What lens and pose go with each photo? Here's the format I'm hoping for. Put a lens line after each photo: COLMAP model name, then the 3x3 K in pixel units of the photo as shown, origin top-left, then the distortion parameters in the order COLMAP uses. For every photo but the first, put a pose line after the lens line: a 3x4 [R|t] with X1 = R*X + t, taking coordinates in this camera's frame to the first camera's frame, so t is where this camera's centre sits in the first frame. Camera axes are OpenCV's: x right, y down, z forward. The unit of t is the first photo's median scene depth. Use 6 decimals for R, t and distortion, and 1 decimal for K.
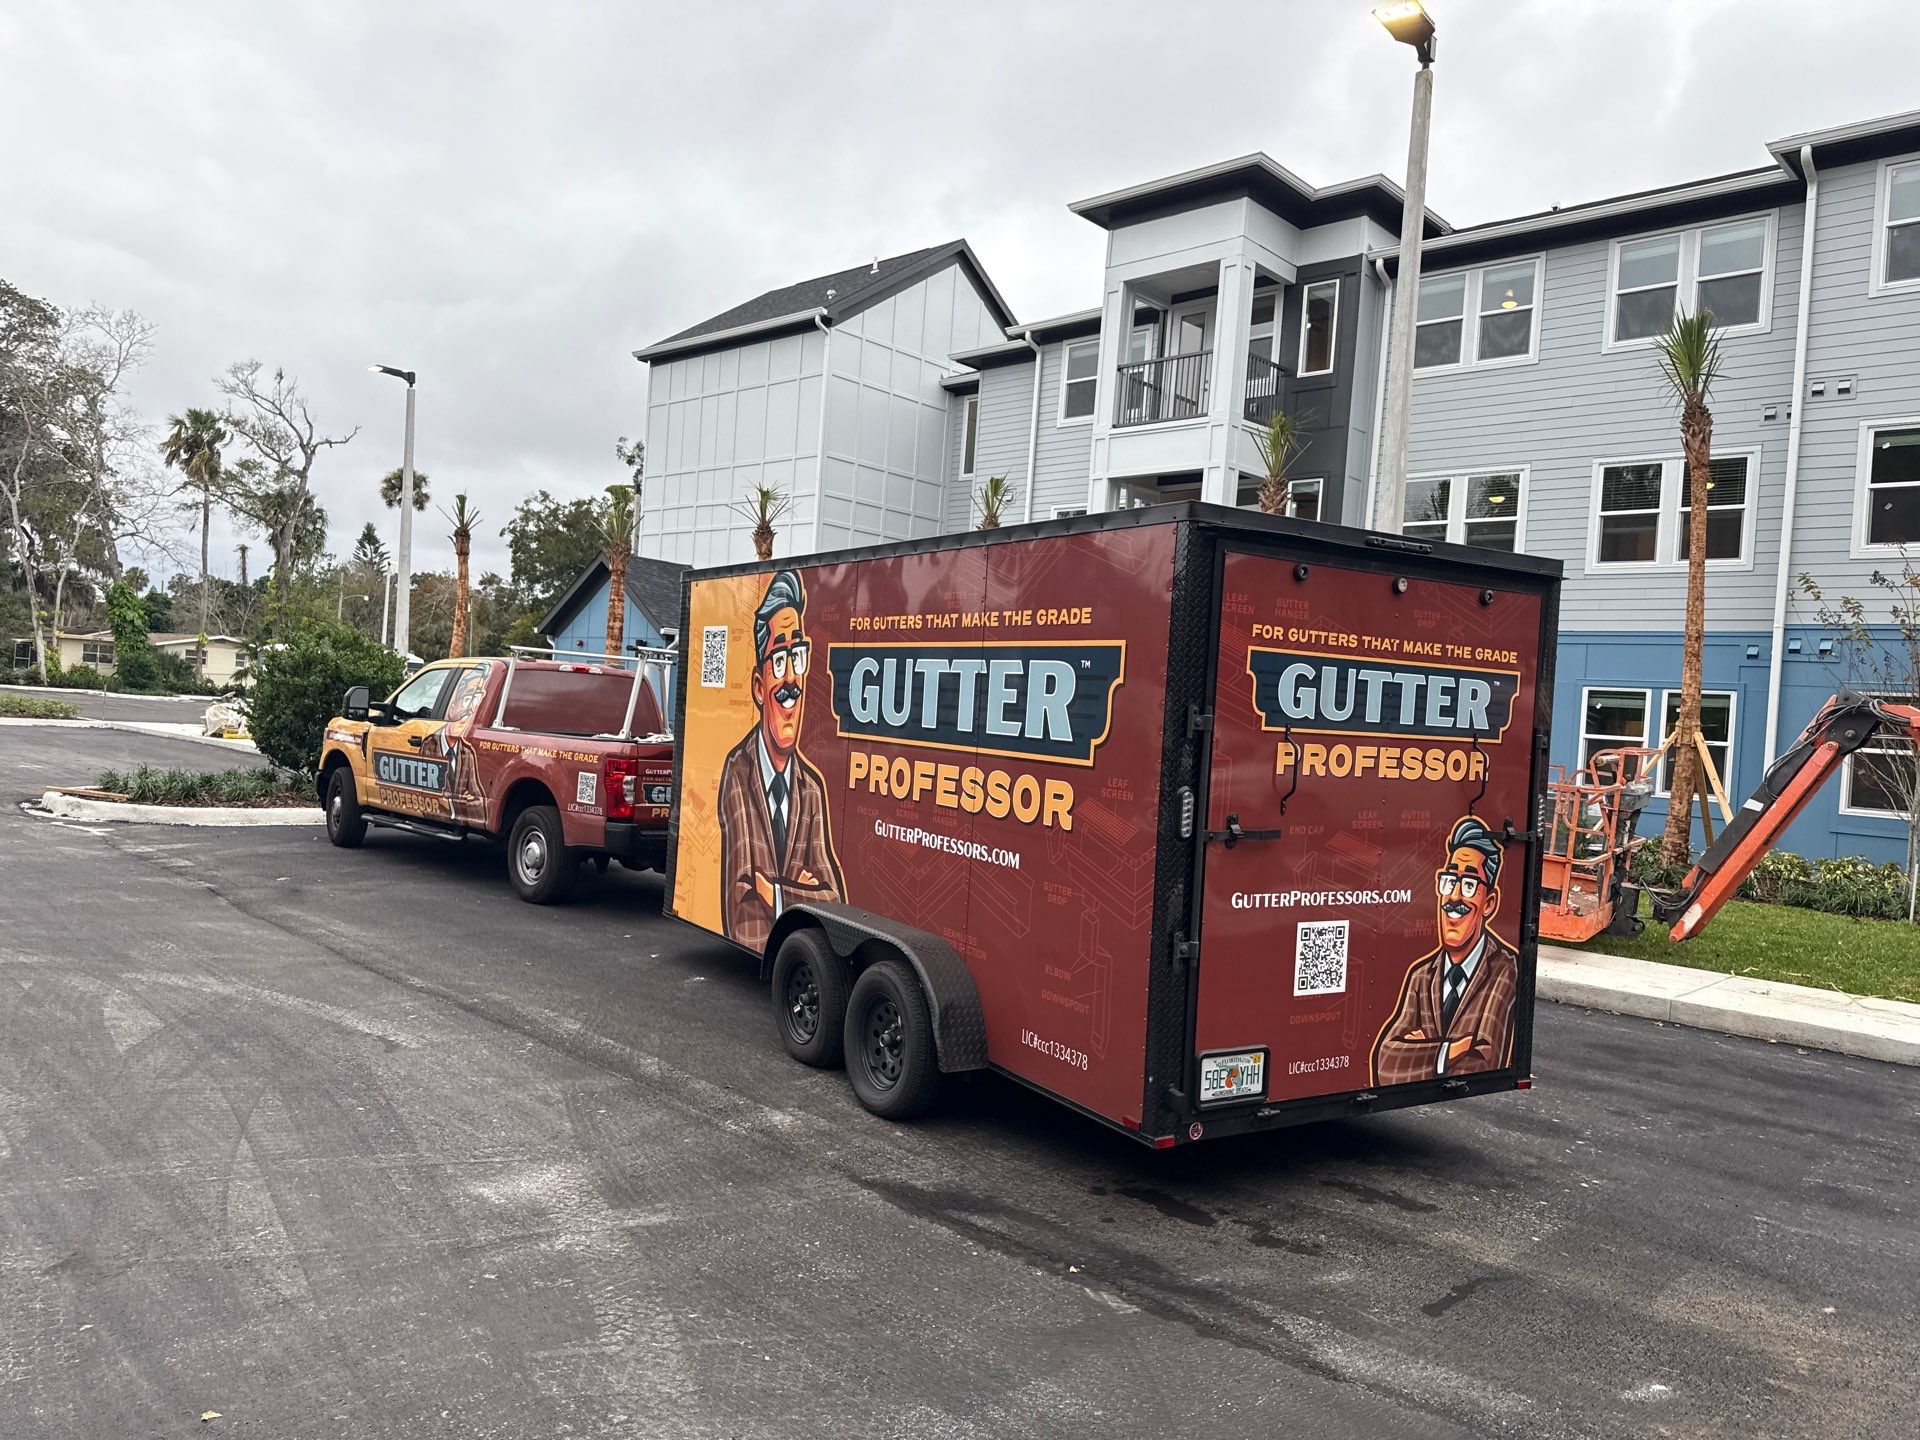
lens RADIAL K [[1360.6, 0, 1001.5], [0, 1360.6, 727.3], [0, 0, 1]] dist [0.107787, -0.211595]
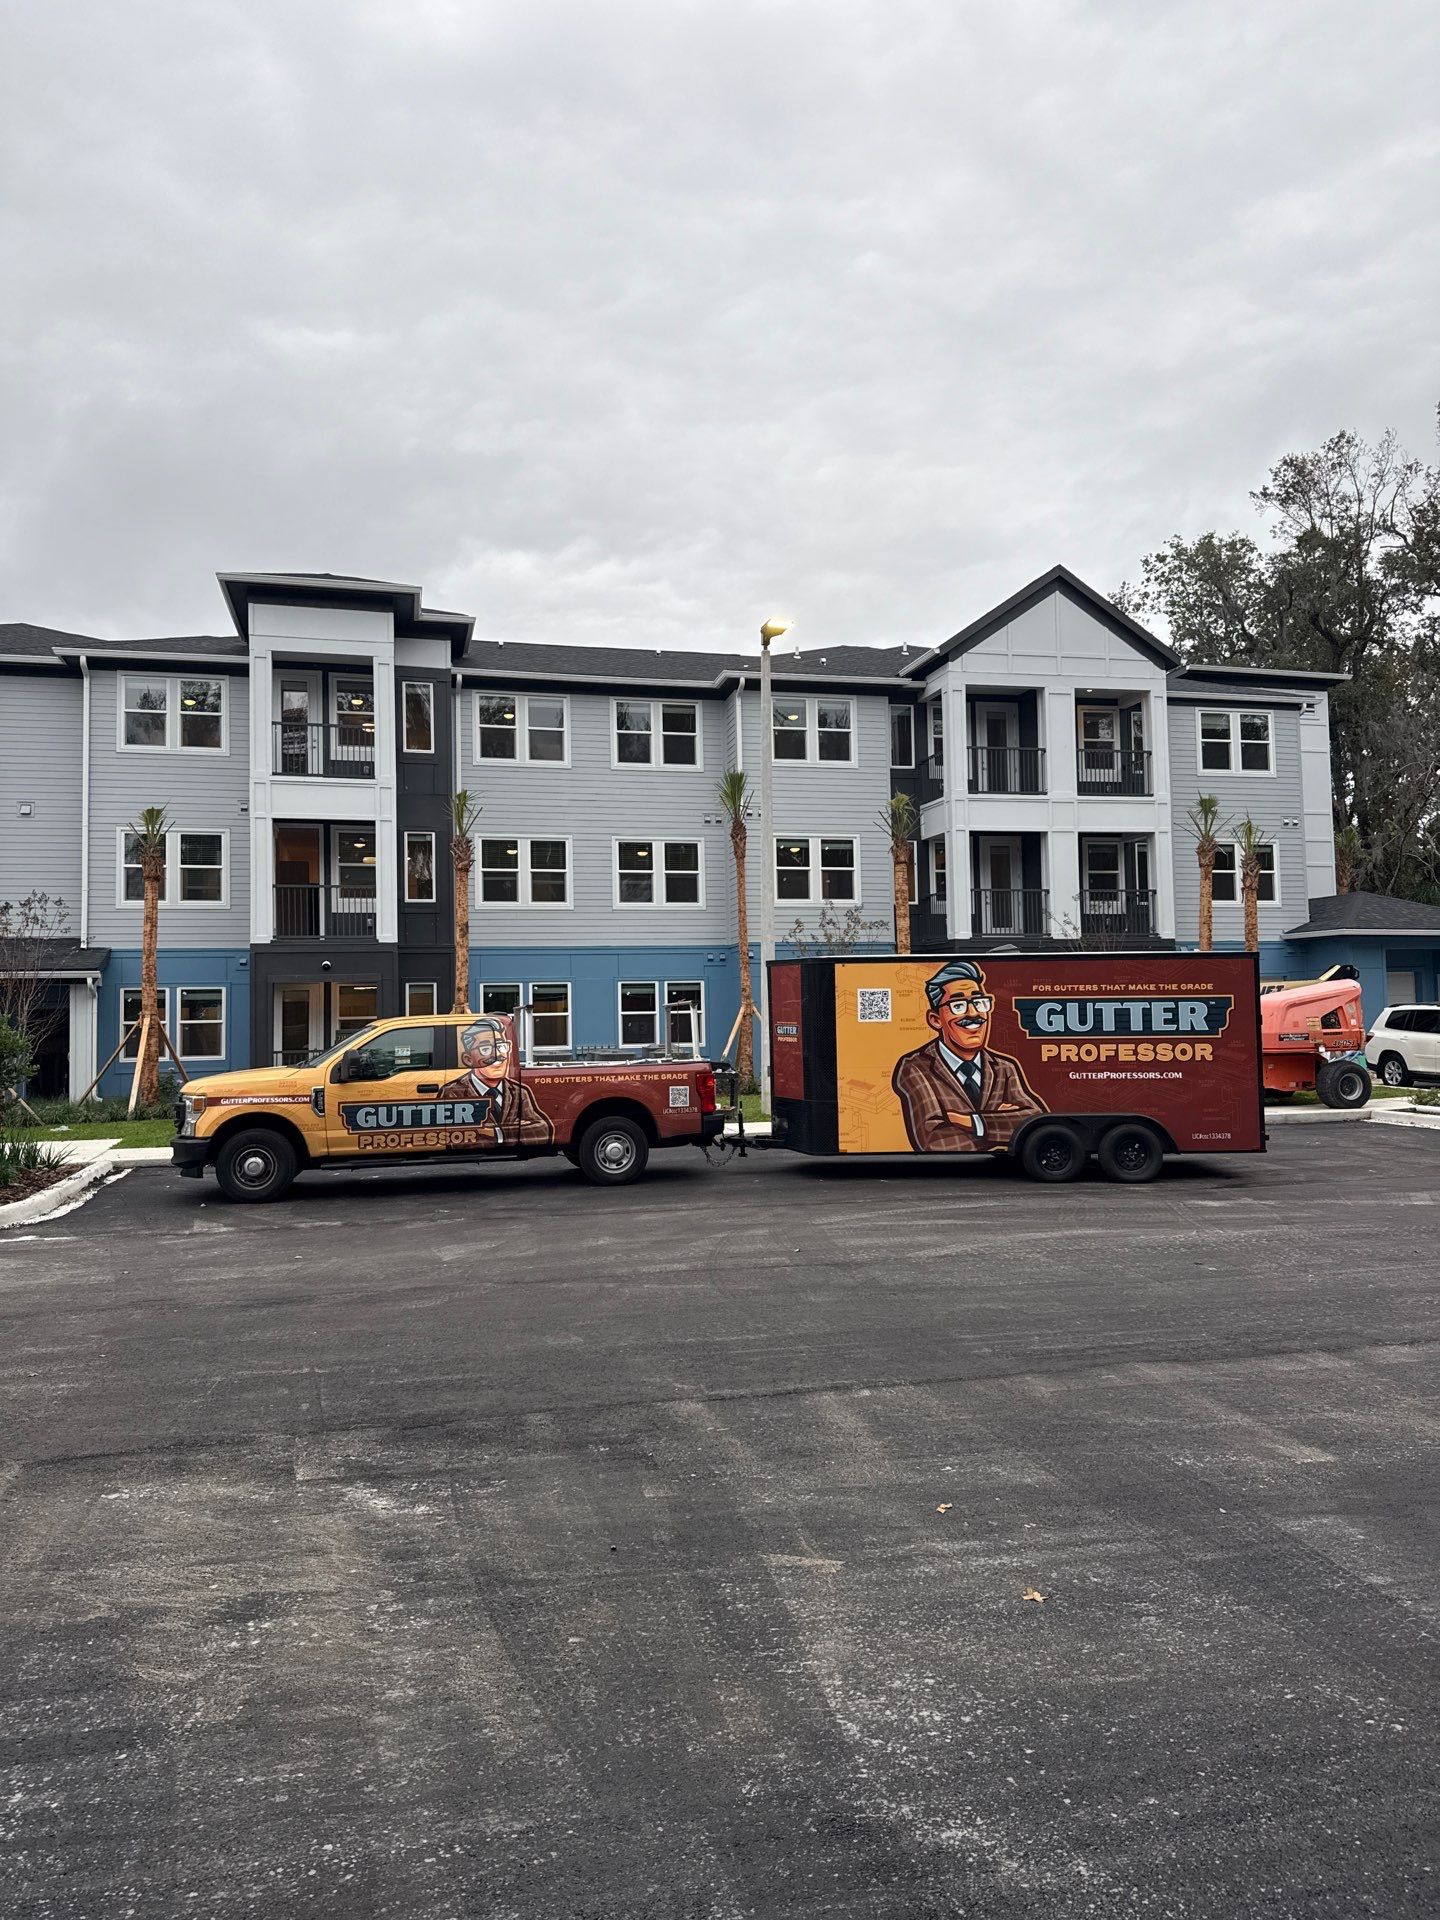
lens RADIAL K [[1342.4, 0, 731.6], [0, 1342.4, 953.9], [0, 0, 1]] dist [0.161640, -0.309013]
pose [[0.530121, -0.034357, 0.847225, -2.076450], [0.057979, 0.998309, 0.004206, -0.156939], [-0.845937, 0.046891, 0.531217, 0.217963]]
